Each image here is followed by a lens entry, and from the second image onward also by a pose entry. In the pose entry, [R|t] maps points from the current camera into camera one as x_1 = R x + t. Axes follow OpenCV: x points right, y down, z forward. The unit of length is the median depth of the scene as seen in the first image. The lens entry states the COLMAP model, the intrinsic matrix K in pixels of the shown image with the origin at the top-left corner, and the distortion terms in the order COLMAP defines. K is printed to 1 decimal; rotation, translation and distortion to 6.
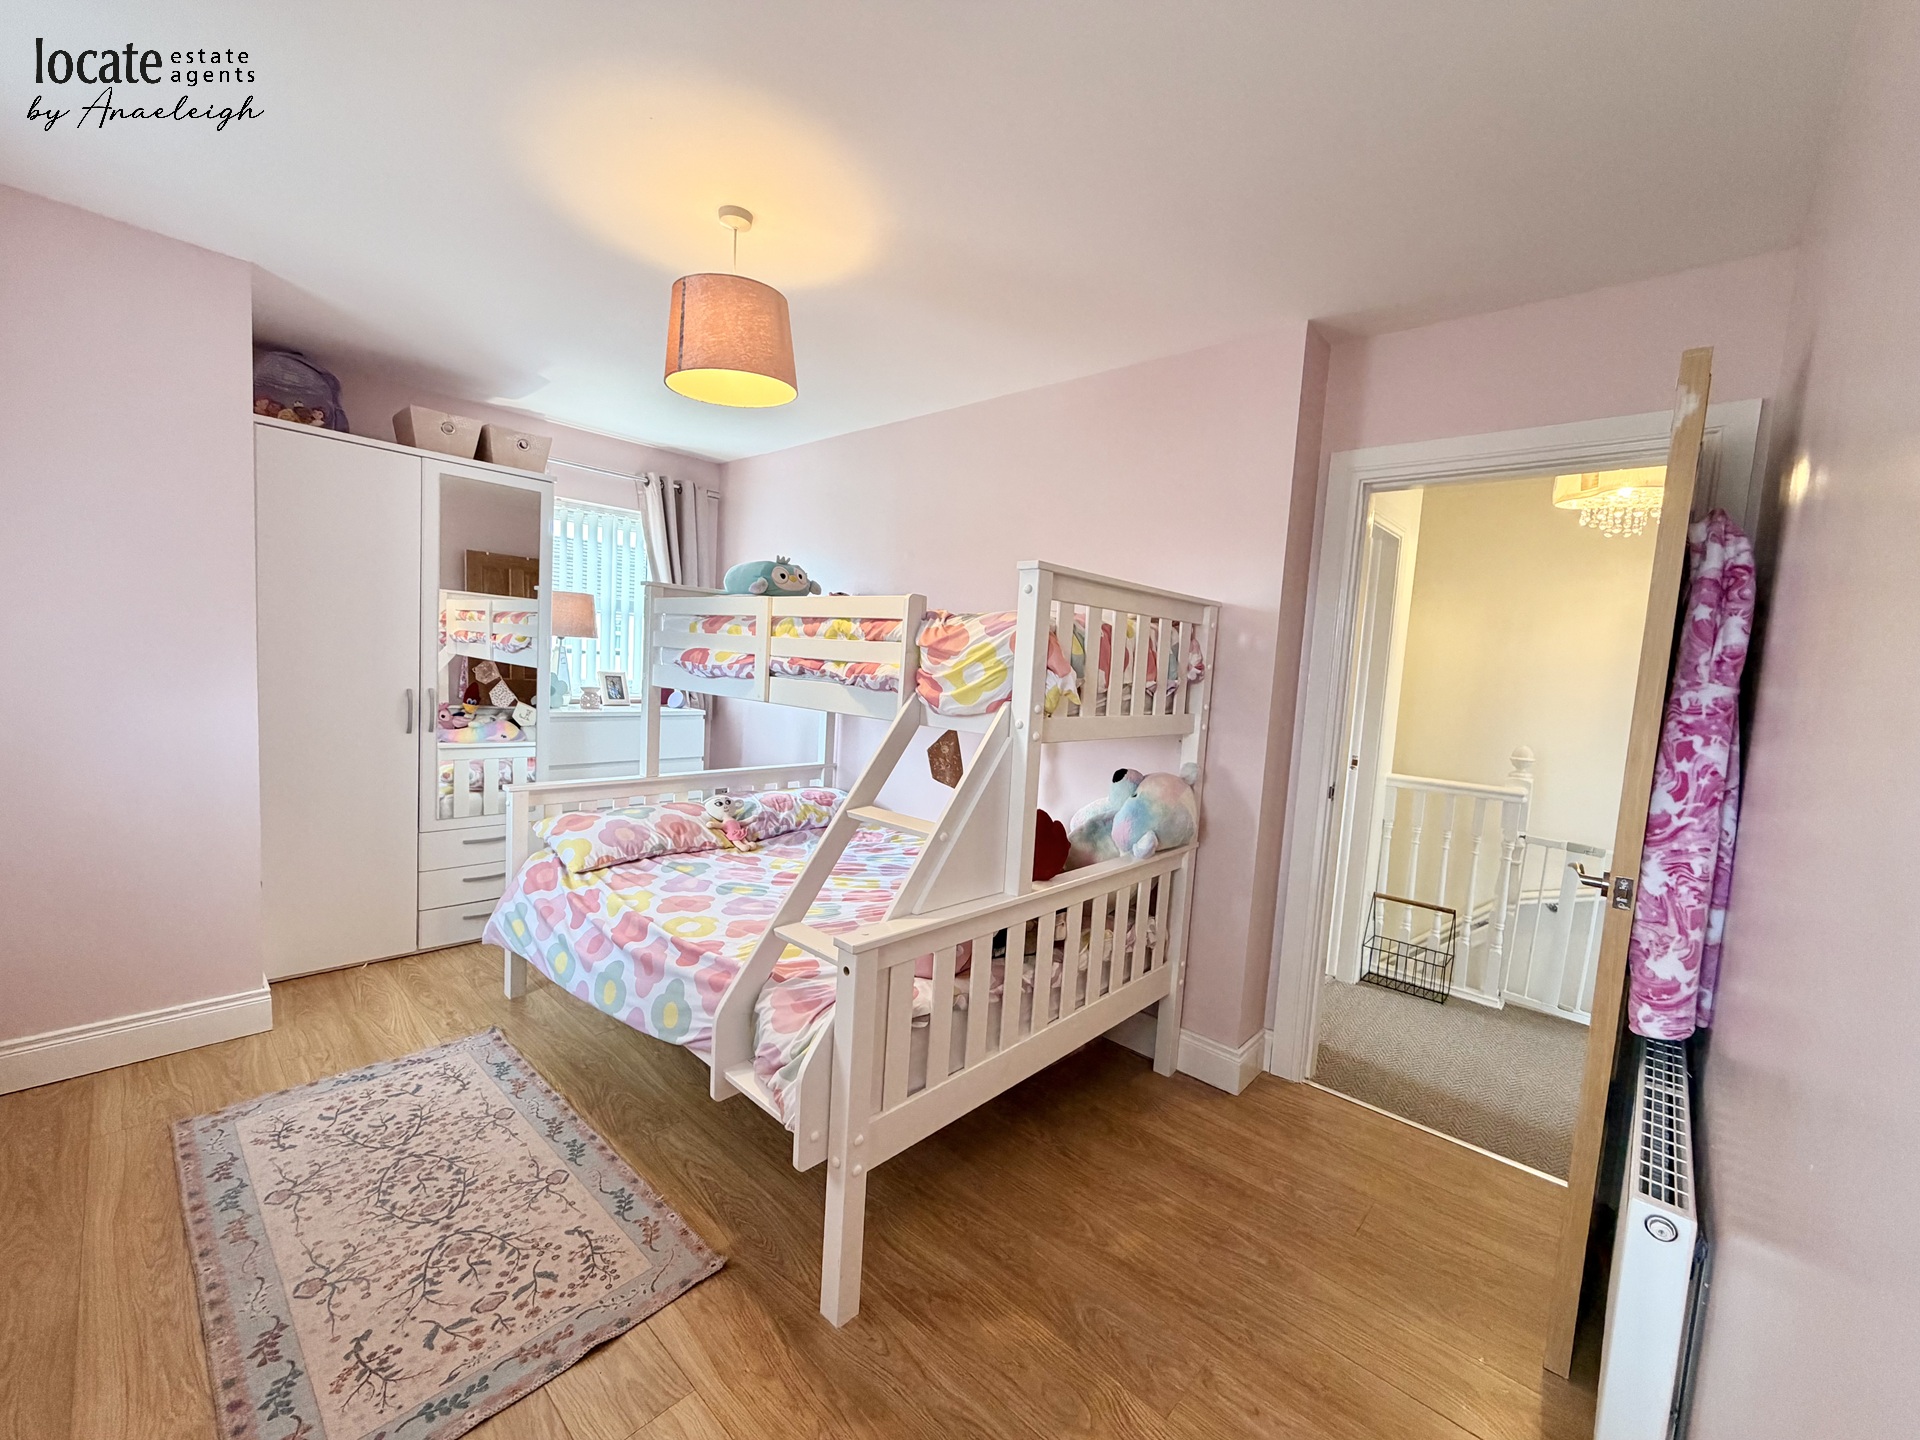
lens RADIAL K [[766.2, 0, 962.0], [0, 766.2, 718.4], [0, 0, 1]] dist [-0.001551, 0.000307]
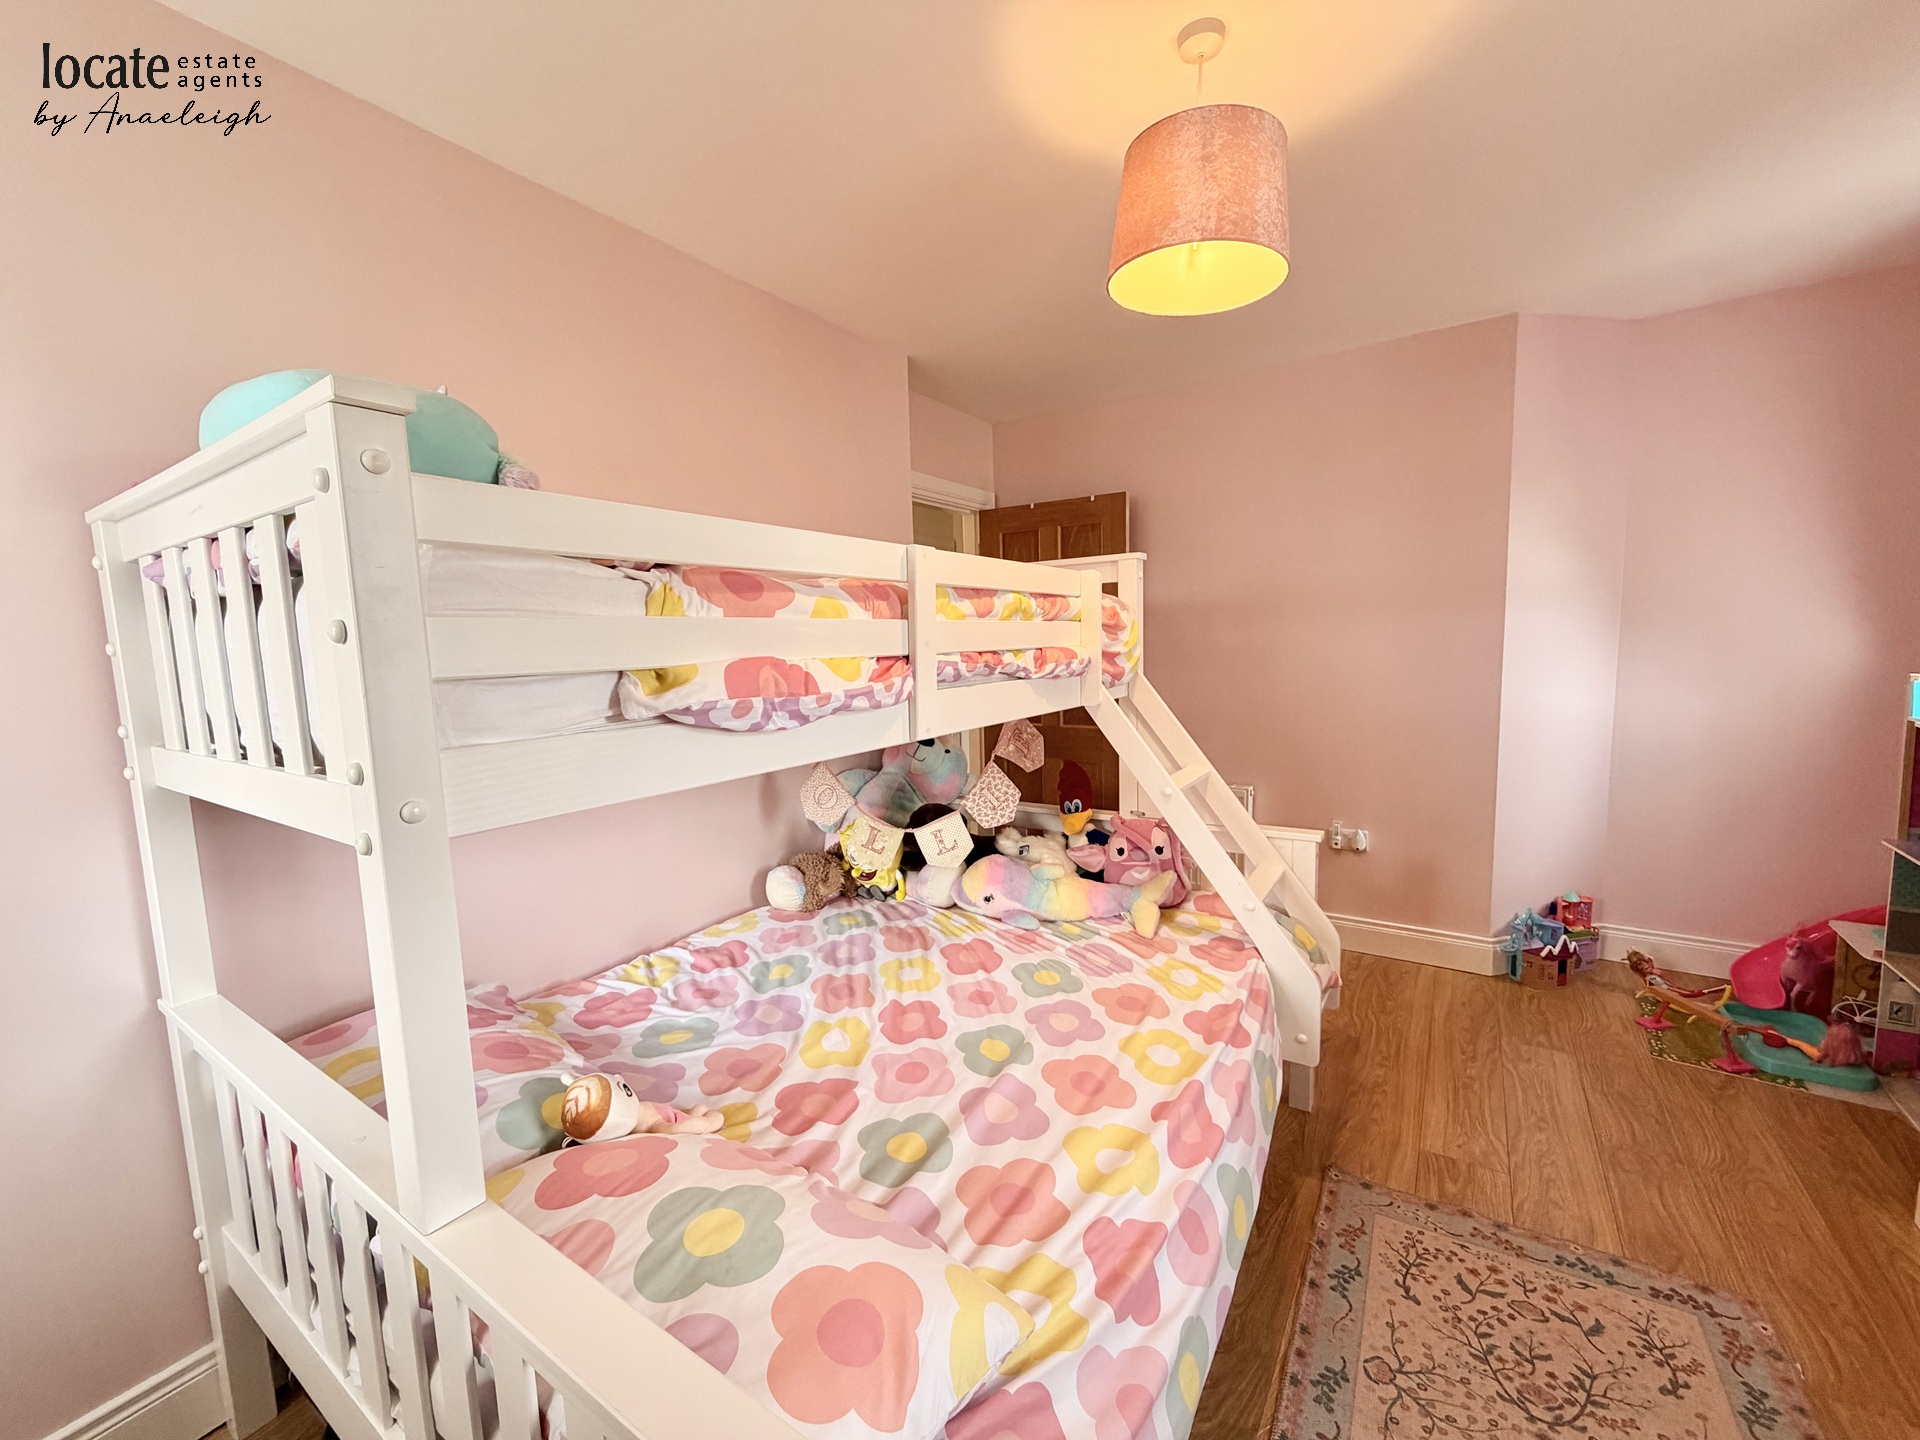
lens RADIAL K [[766.2, 0, 959.4], [0, 766.2, 725.5], [0, 0, 1]] dist [-0.001551, 0.000307]
pose [[-0.159337, -0.159155, 0.974311, -1.195202], [0.106092, 0.978444, 0.177180, -0.188859], [-0.981507, 0.131598, -0.139017, 1.569743]]
